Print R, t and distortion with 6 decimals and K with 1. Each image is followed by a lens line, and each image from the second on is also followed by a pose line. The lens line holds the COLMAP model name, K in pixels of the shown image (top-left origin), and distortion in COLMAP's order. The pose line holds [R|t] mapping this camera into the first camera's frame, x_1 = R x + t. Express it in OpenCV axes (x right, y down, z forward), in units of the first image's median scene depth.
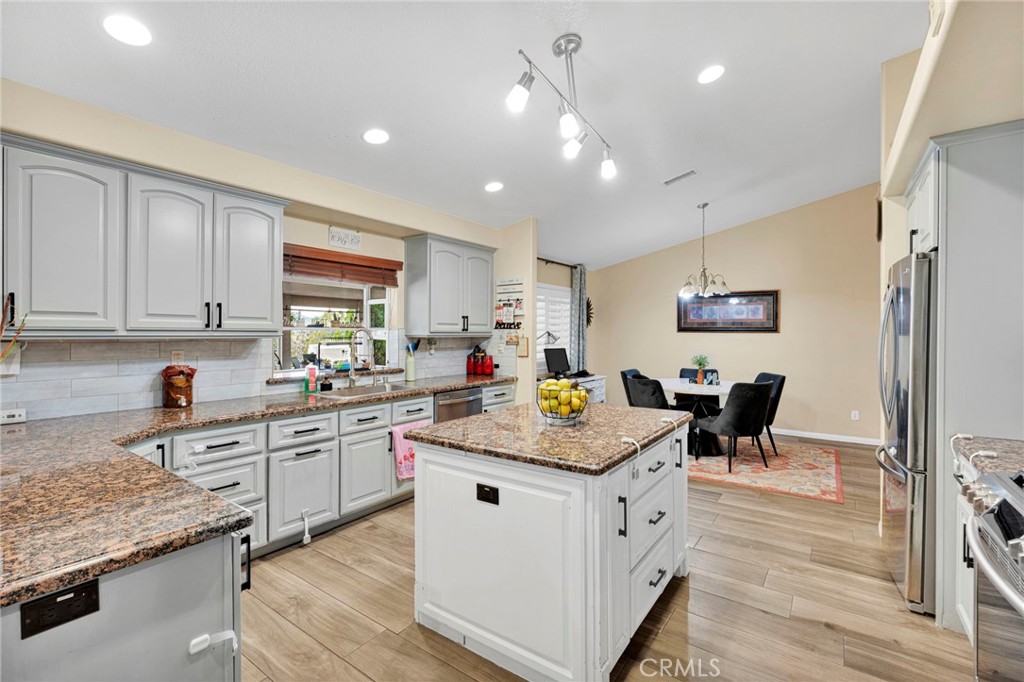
lens RADIAL K [[450.8, 0, 522.6], [0, 450.8, 333.9], [0, 0, 1]] dist [0.000371, 0.000394]
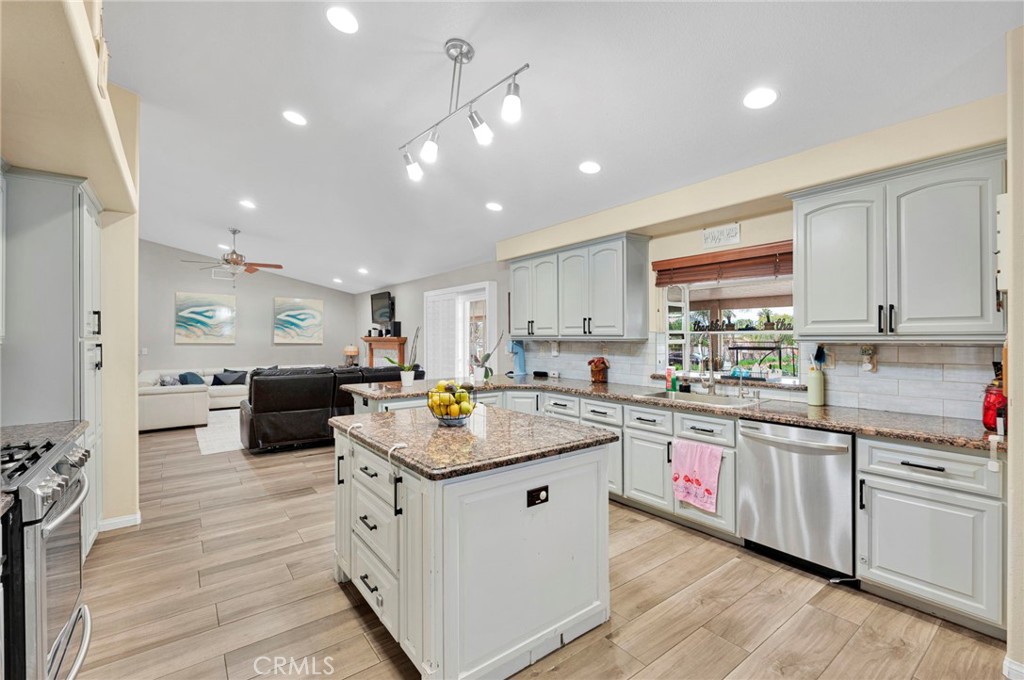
lens RADIAL K [[450.8, 0, 524.2], [0, 450.8, 339.6], [0, 0, 1]] dist [0.000371, 0.000394]
pose [[-0.283607, 0.002767, -0.958937, 0.718607], [-0.001733, 0.999993, 0.003398, 0.001265], [0.958939, 0.002625, -0.283600, 1.008037]]
